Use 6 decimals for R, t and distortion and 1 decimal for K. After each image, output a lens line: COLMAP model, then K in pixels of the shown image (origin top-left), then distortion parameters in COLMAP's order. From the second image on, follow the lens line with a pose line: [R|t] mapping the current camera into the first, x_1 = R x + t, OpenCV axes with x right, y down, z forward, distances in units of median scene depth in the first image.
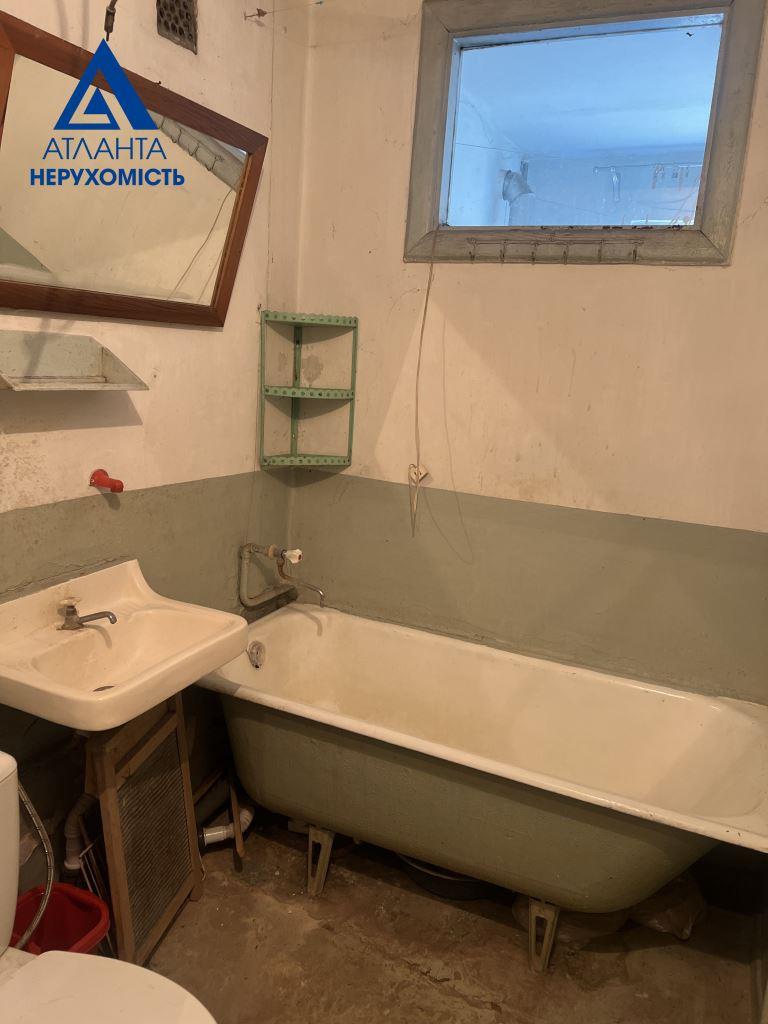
lens RADIAL K [[765.9, 0, 378.5], [0, 765.9, 519.6], [0, 0, 1]] dist [0.060807, -0.071061]
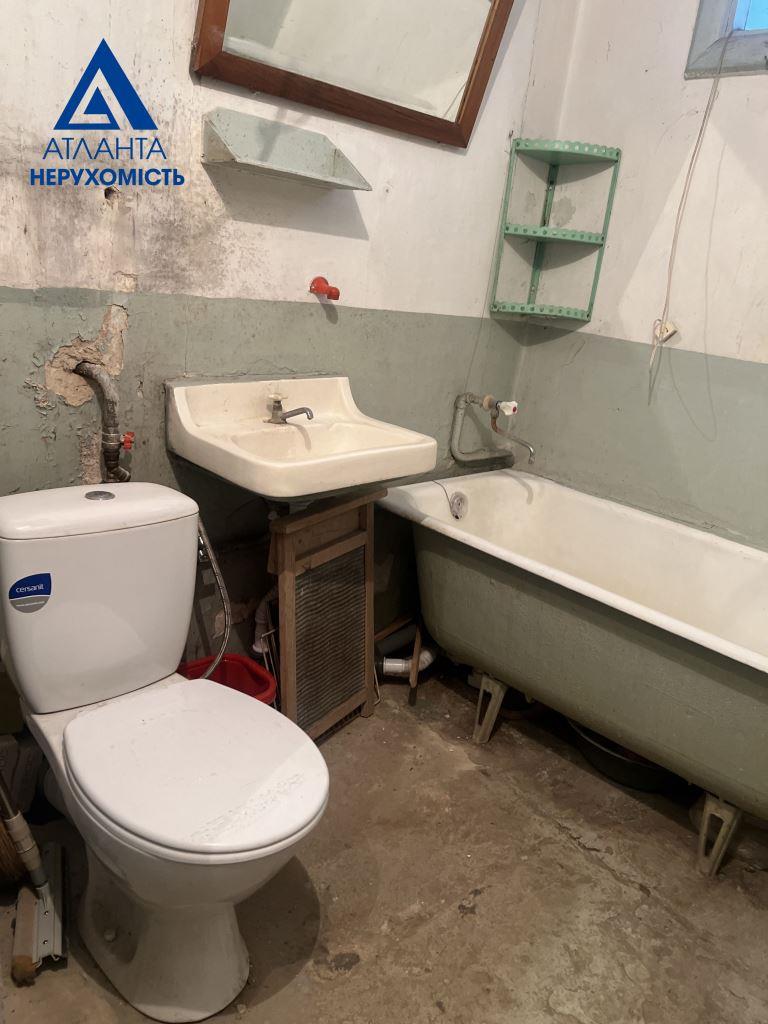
lens RADIAL K [[765.9, 0, 379.8], [0, 765.9, 519.1], [0, 0, 1]] dist [0.060807, -0.071061]
pose [[0.932255, 0.148210, -0.330053, 0.083313], [-0.123274, 0.987780, 0.095366, 0.126256], [0.340154, -0.048218, 0.939133, 0.047257]]
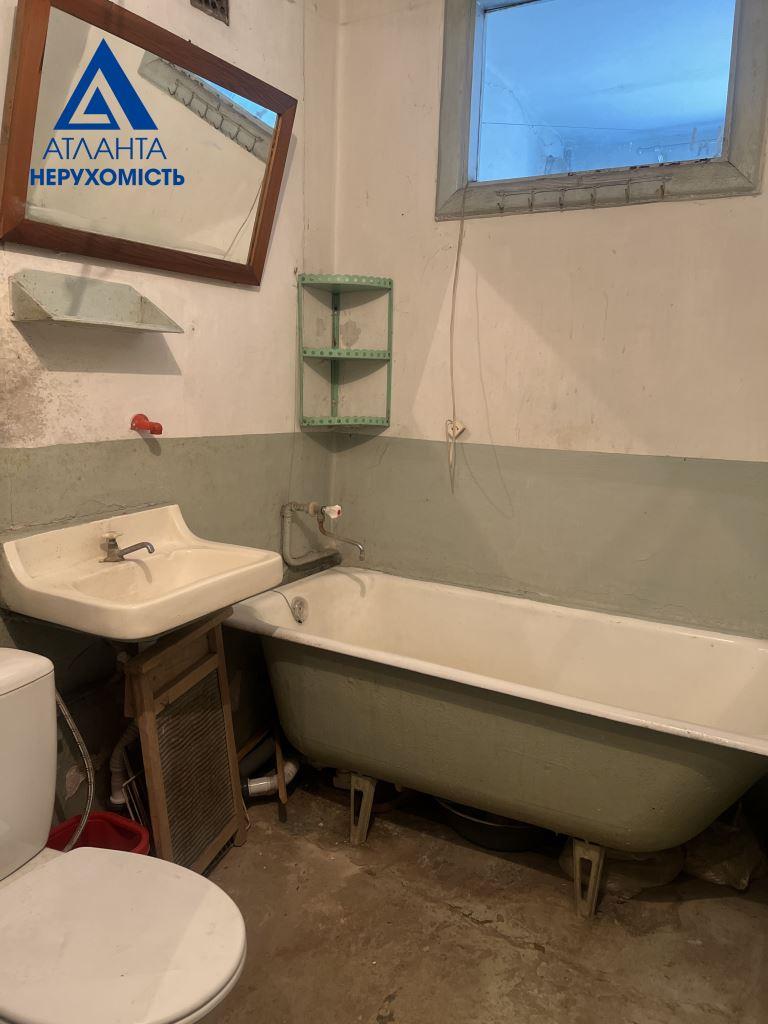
lens RADIAL K [[765.9, 0, 383.2], [0, 765.9, 510.1], [0, 0, 1]] dist [0.060807, -0.071061]
pose [[0.996372, -0.024537, -0.081493, 0.042475], [0.020677, 0.998639, -0.047877, 0.106545], [0.082557, 0.046019, 0.995523, -0.005885]]
